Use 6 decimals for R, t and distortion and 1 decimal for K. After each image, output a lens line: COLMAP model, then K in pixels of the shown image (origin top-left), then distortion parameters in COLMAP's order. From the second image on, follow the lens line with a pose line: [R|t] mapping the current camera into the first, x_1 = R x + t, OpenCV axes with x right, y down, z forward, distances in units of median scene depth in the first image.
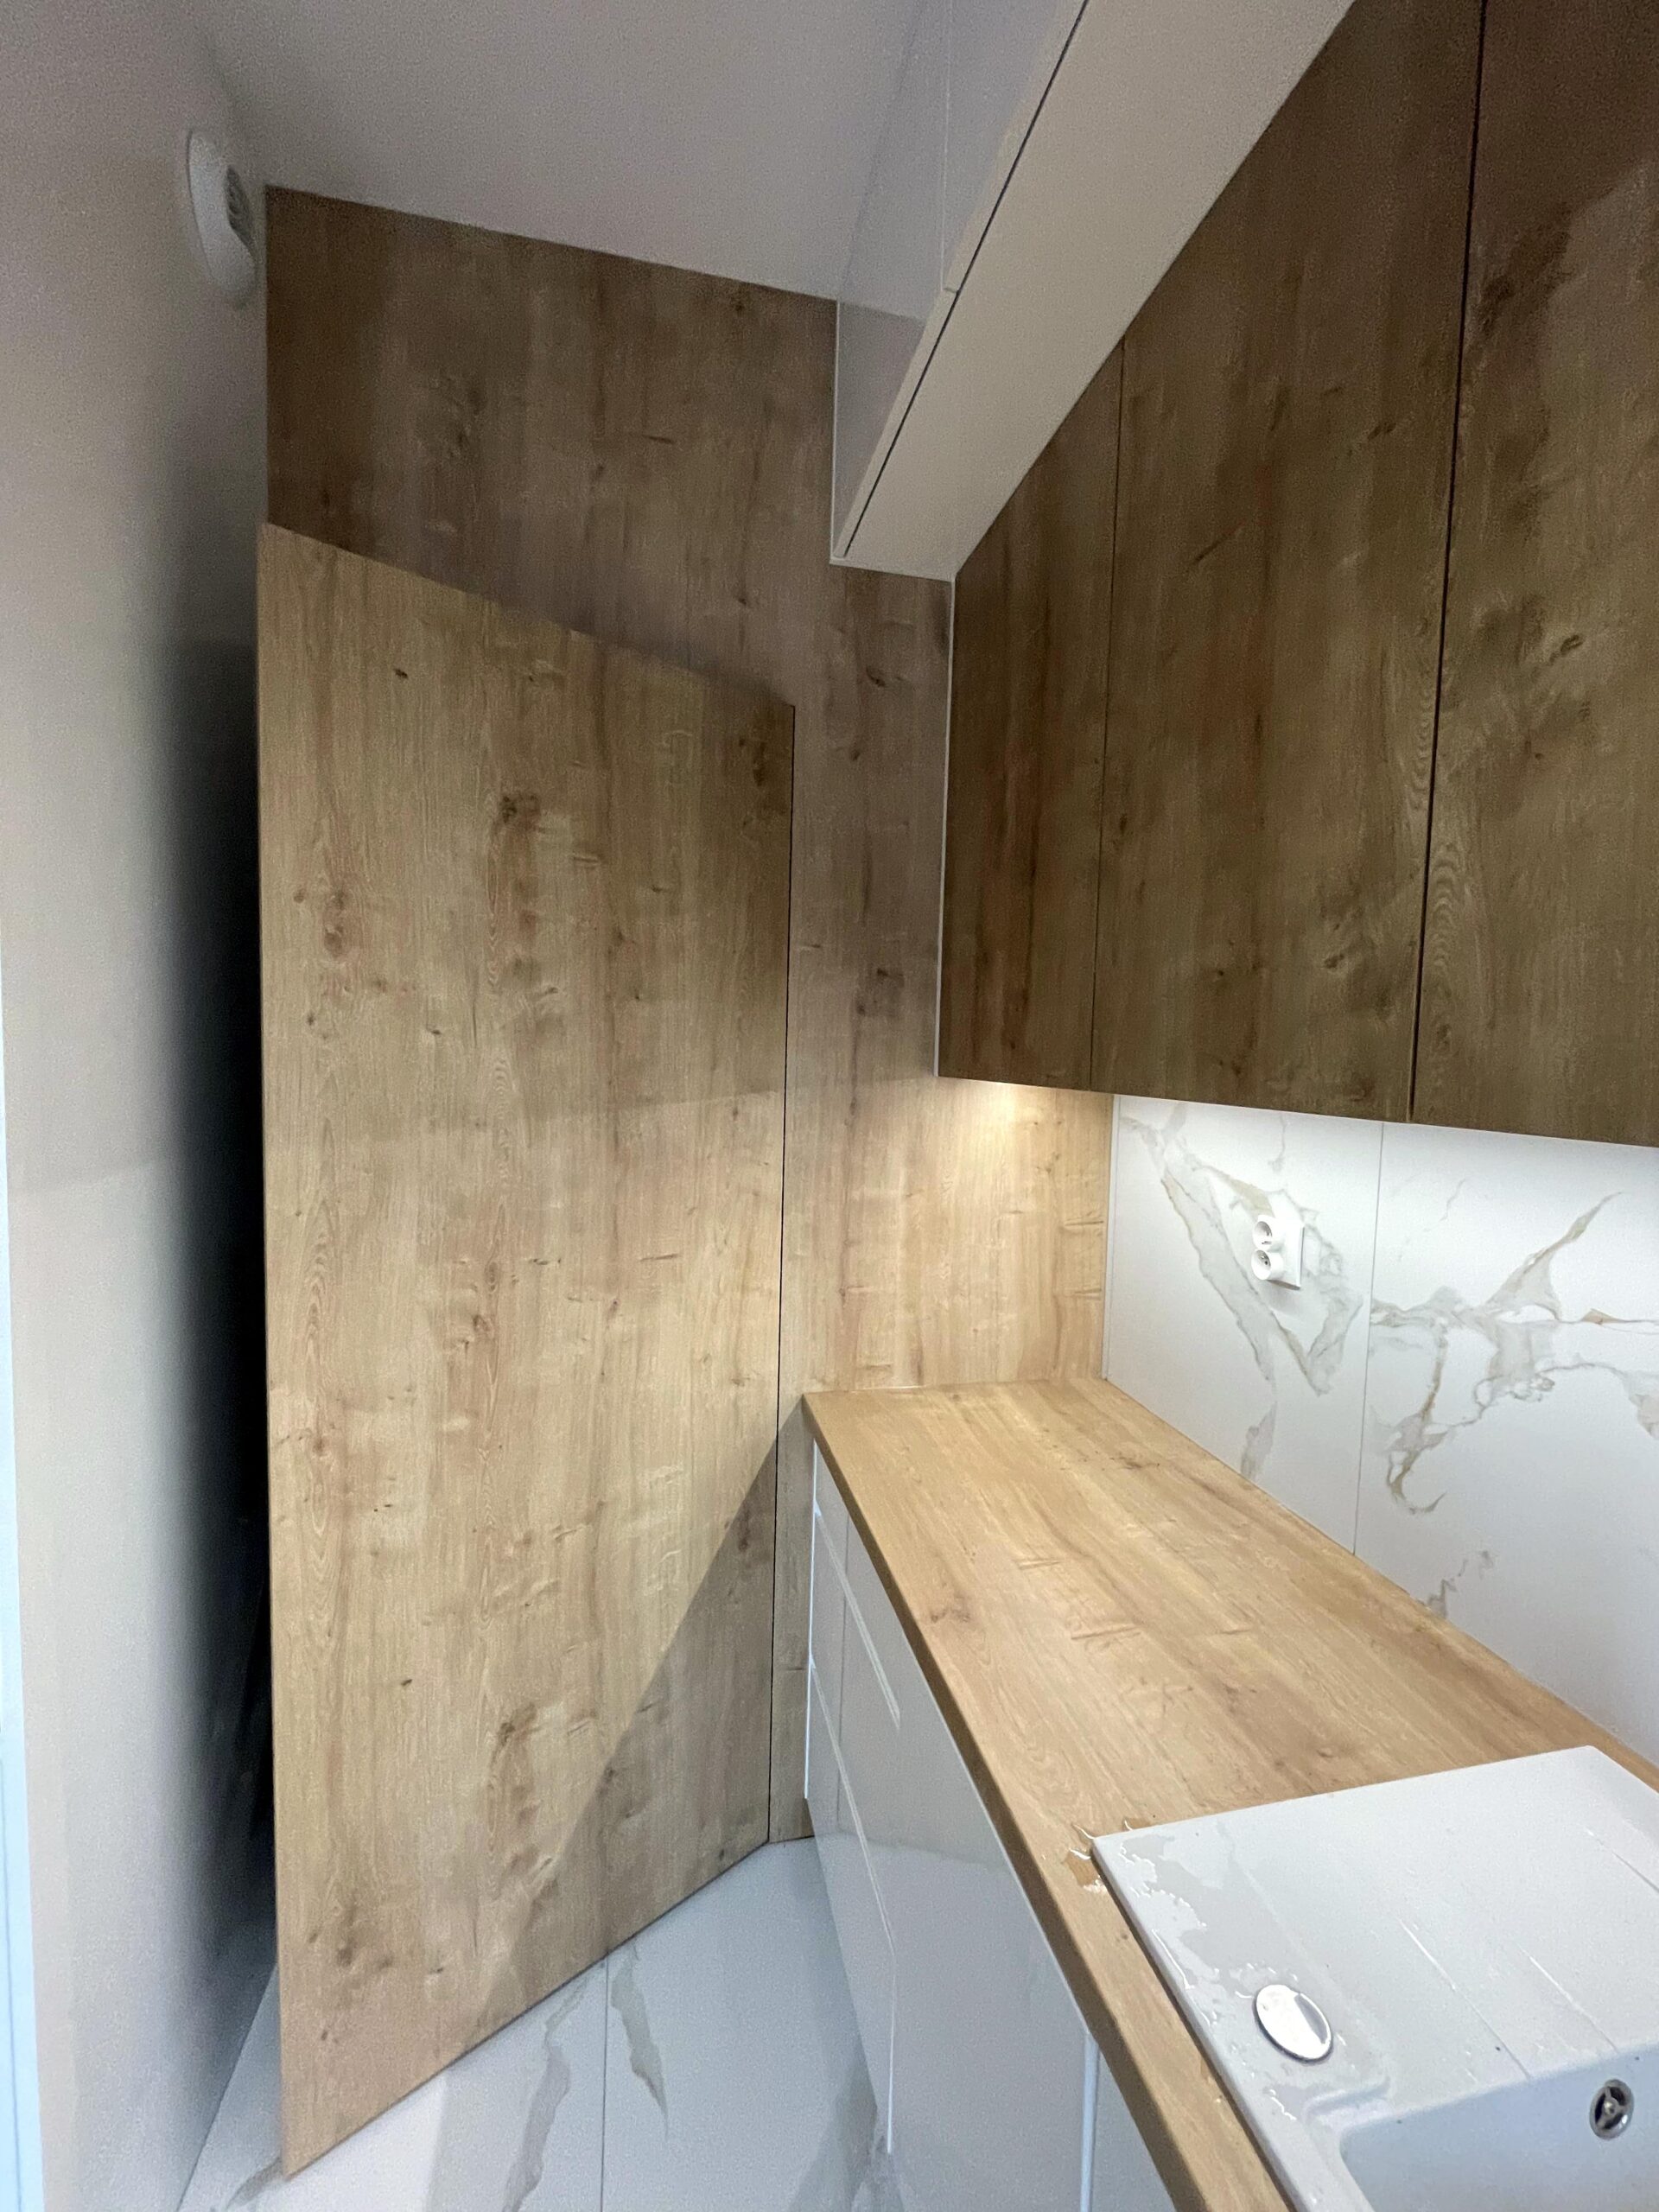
lens RADIAL K [[893.9, 0, 832.1], [0, 893.9, 1105.6], [0, 0, 1]] dist [-0.002604, 0.000117]
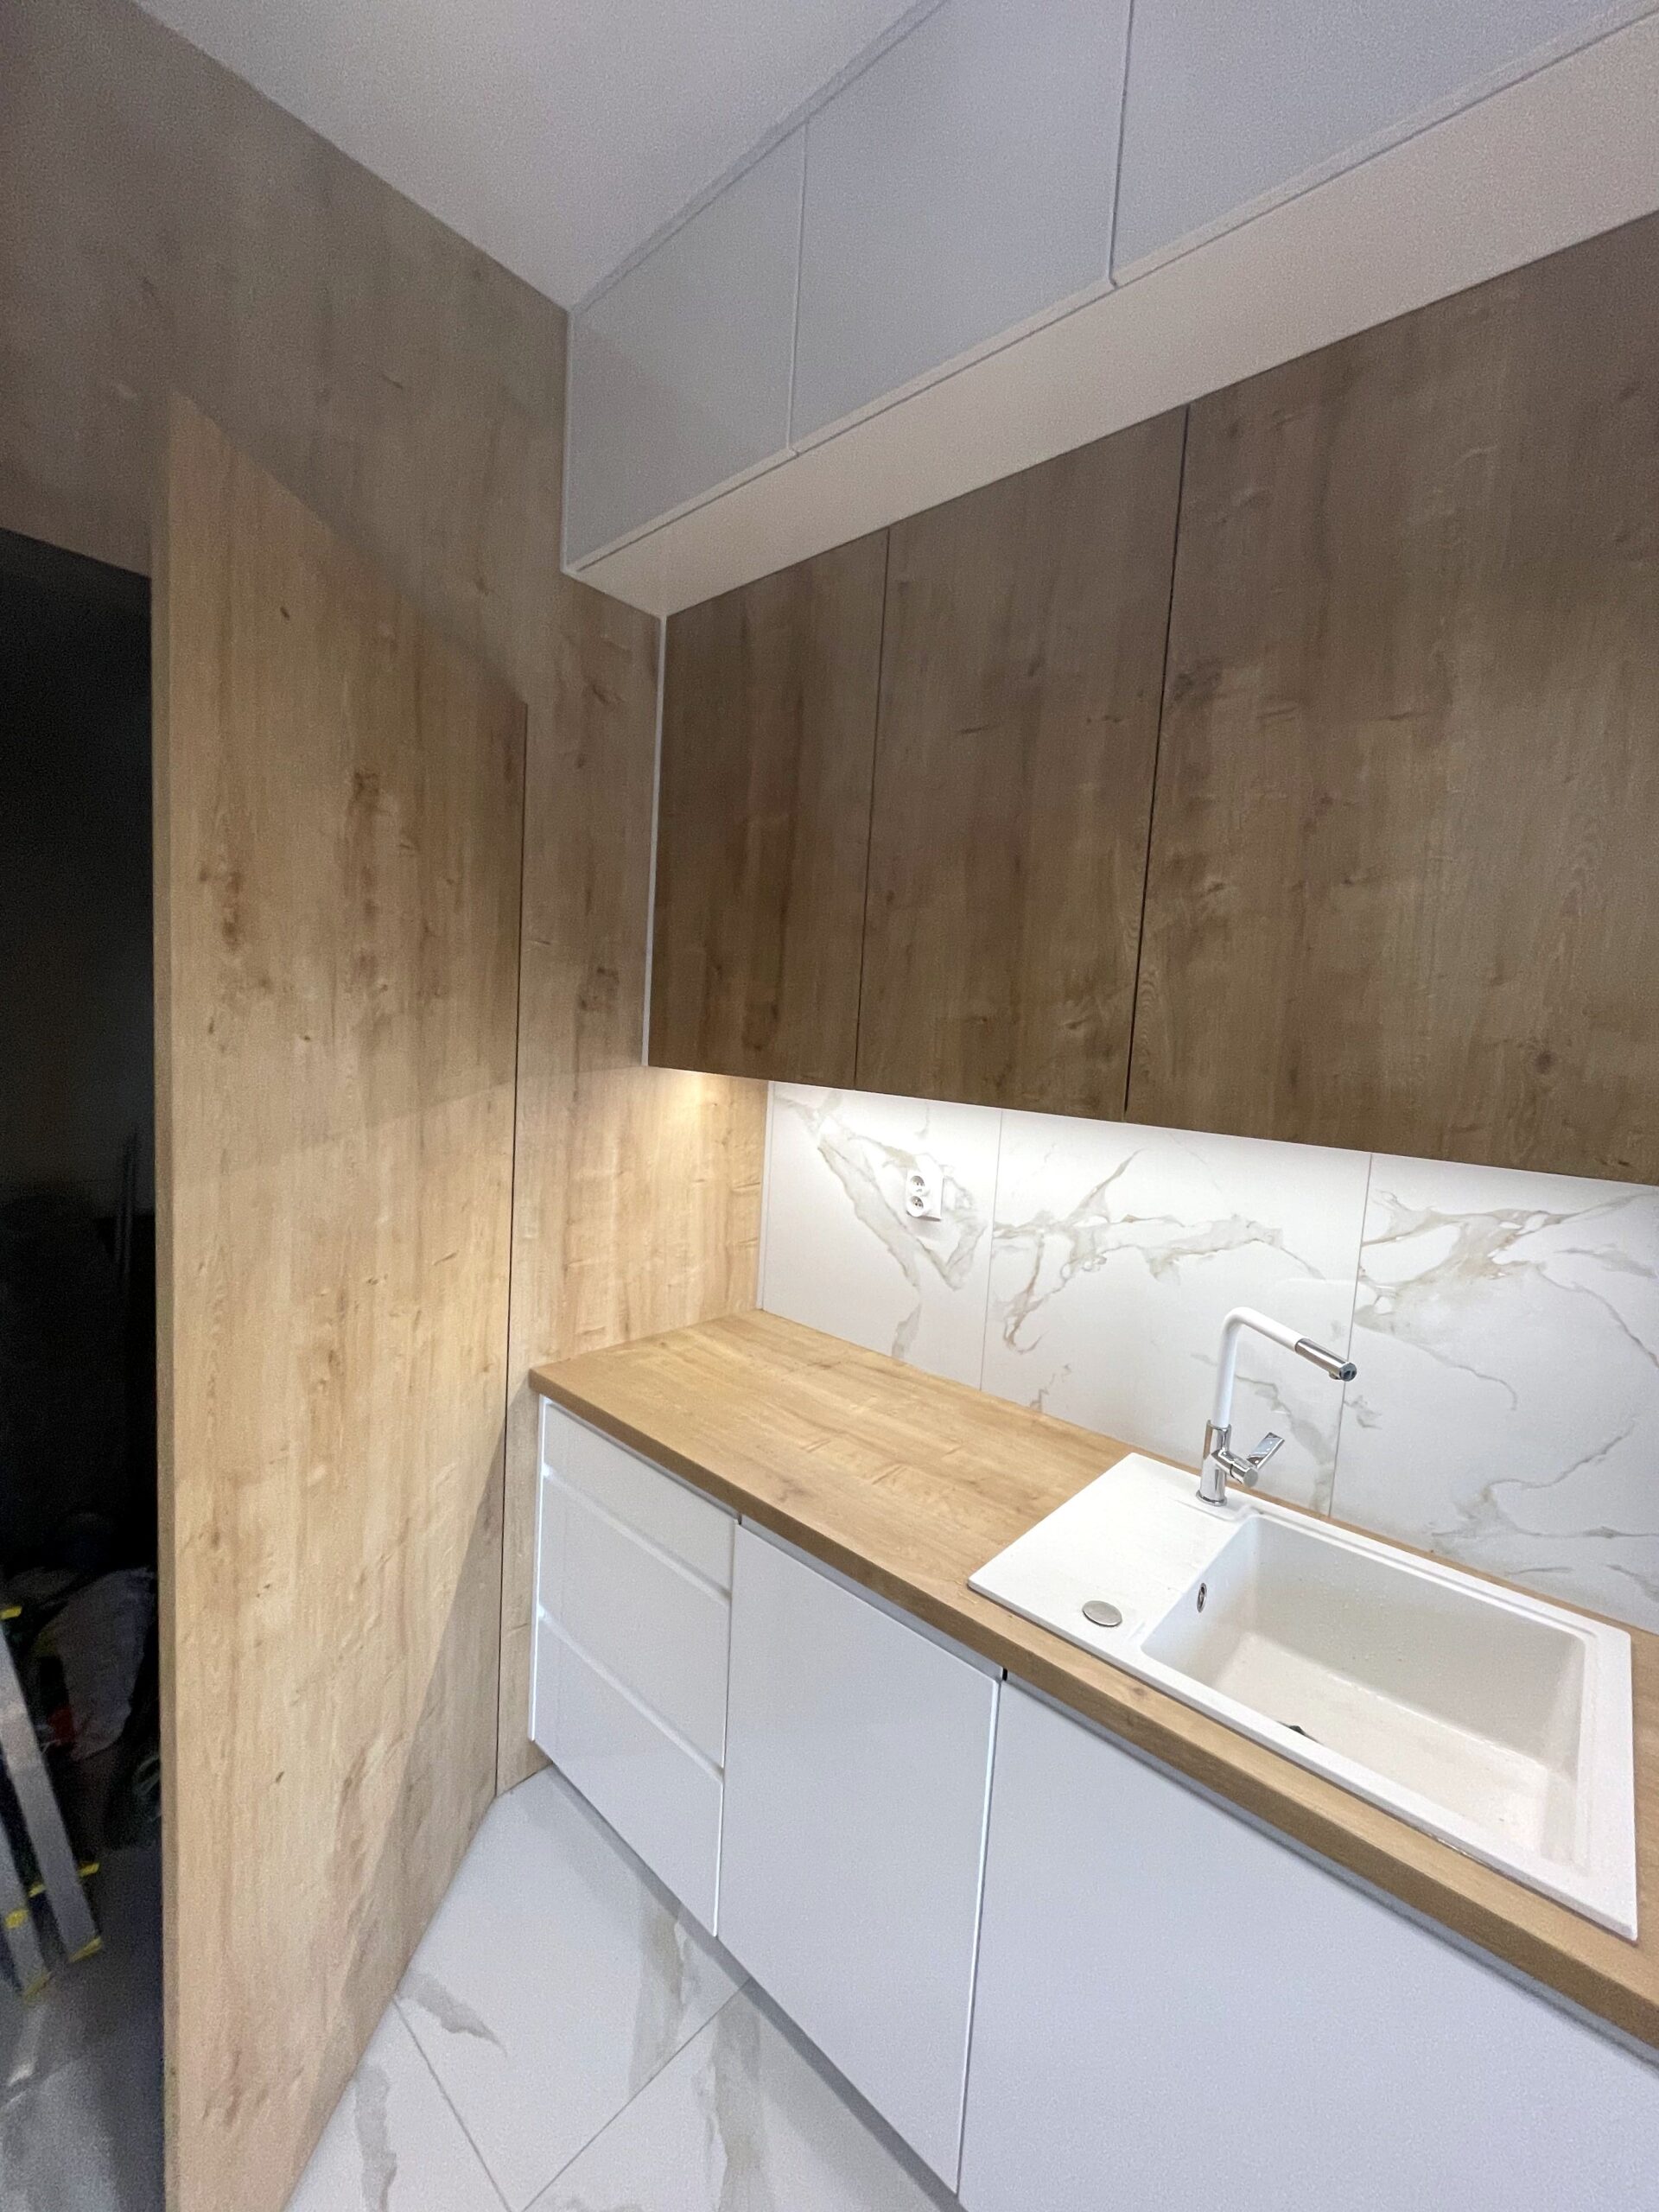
lens RADIAL K [[893.9, 0, 832.3], [0, 893.9, 1103.5], [0, 0, 1]] dist [-0.002604, 0.000117]
pose [[0.811307, -0.028062, 0.583946, -0.445443], [-0.002340, 0.998683, 0.051244, -0.055606], [-0.584615, -0.042941, 0.810174, -0.058677]]
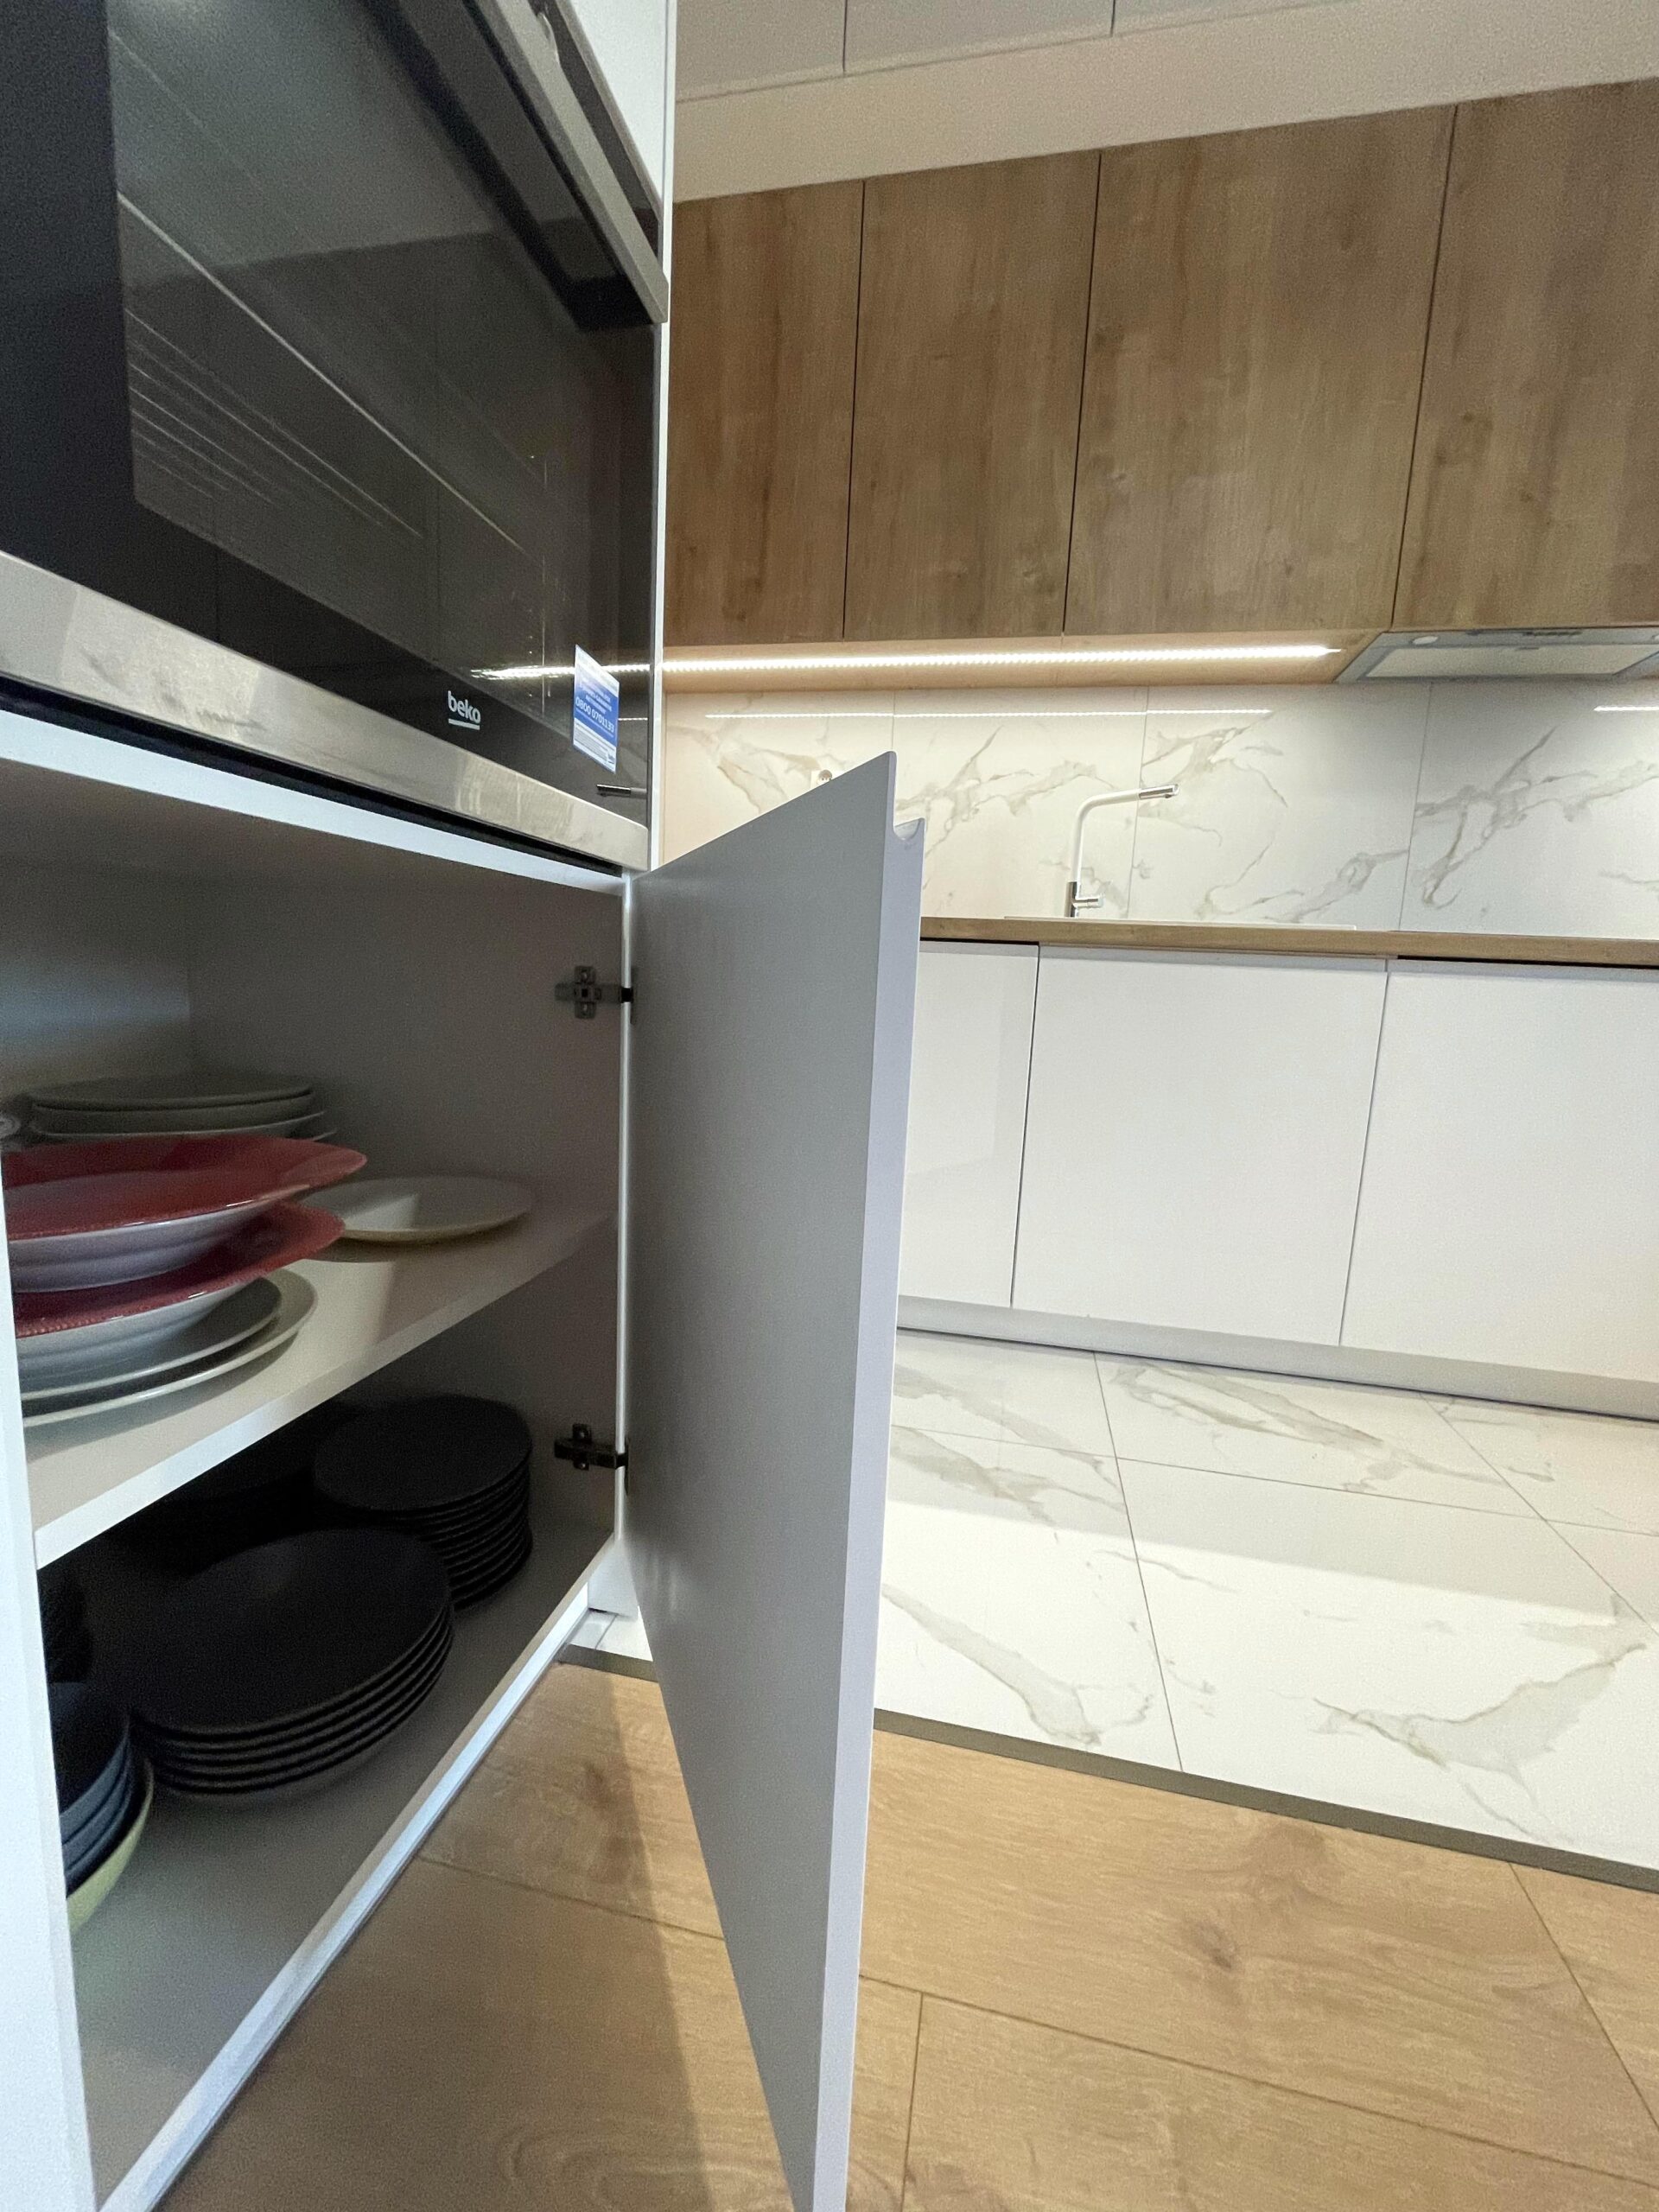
lens RADIAL K [[893.9, 0, 833.5], [0, 893.9, 1103.8], [0, 0, 1]] dist [-0.002604, 0.000117]
pose [[0.410467, -0.132358, 0.902219, -1.216759], [0.020830, 0.990513, 0.135834, 0.550429], [-0.911638, -0.036962, 0.409329, 0.225341]]
